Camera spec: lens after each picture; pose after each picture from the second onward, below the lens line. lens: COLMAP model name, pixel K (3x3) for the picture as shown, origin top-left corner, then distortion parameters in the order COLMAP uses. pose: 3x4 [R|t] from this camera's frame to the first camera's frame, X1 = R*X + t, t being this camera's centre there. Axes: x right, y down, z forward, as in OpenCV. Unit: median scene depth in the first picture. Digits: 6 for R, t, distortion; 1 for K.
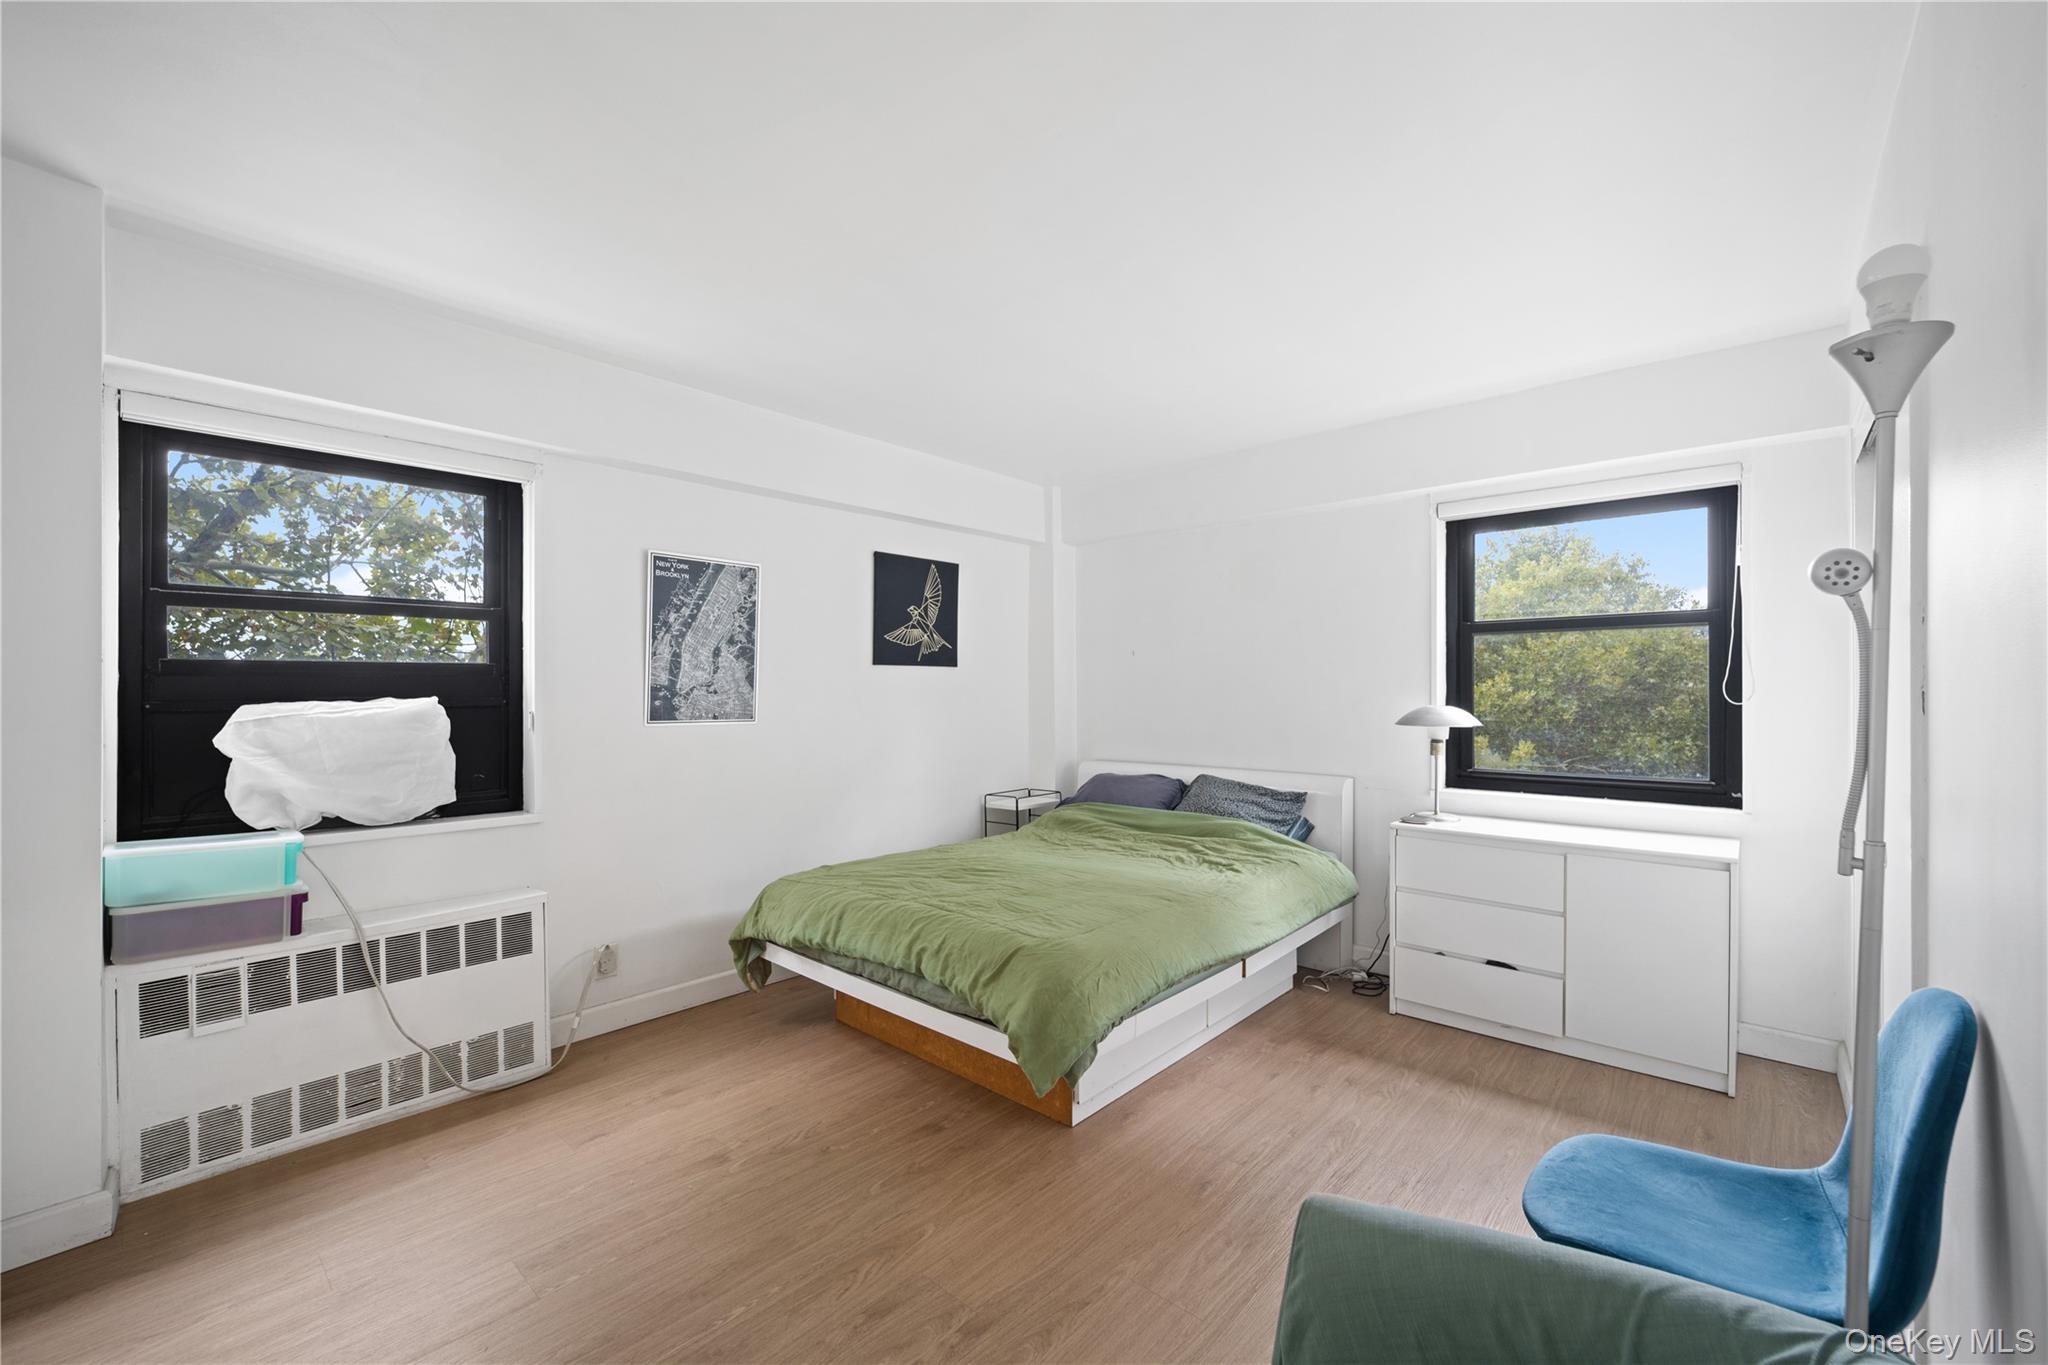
lens RADIAL K [[839.1, 0, 1025.3], [0, 839.1, 687.2], [0, 0, 1]] dist [0.020359, -0.000030]
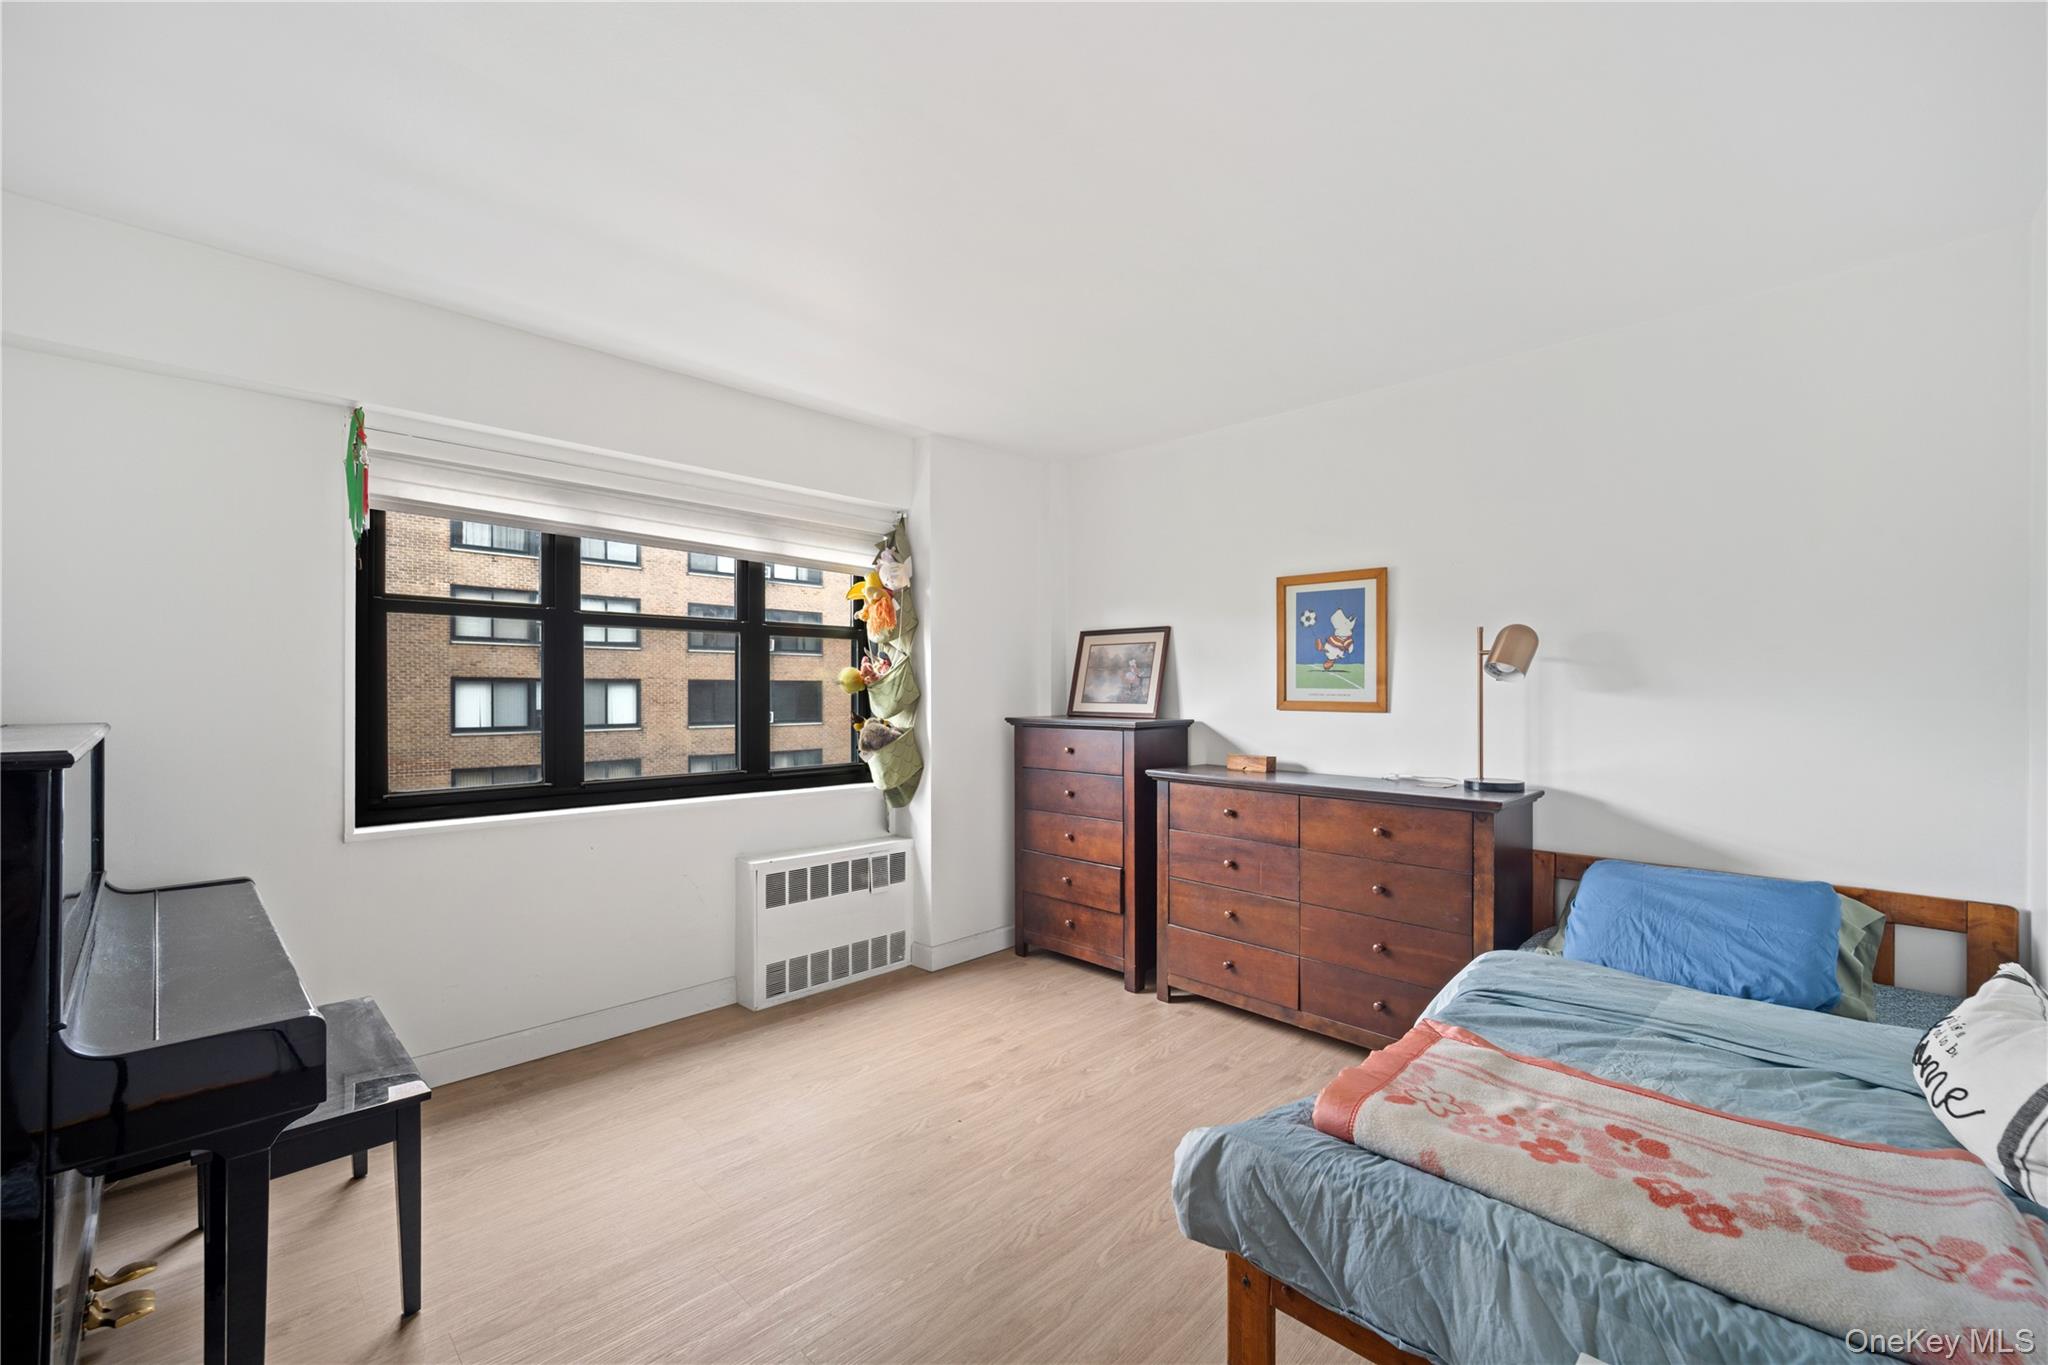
lens RADIAL K [[839.1, 0, 1020.4], [0, 839.1, 690.5], [0, 0, 1]] dist [0.020359, -0.000030]
pose [[0.997478, 0.005653, -0.070754, -0.300790], [-0.005196, 0.999964, 0.006650, -0.009913], [0.070789, -0.006266, 0.997472, -0.363247]]
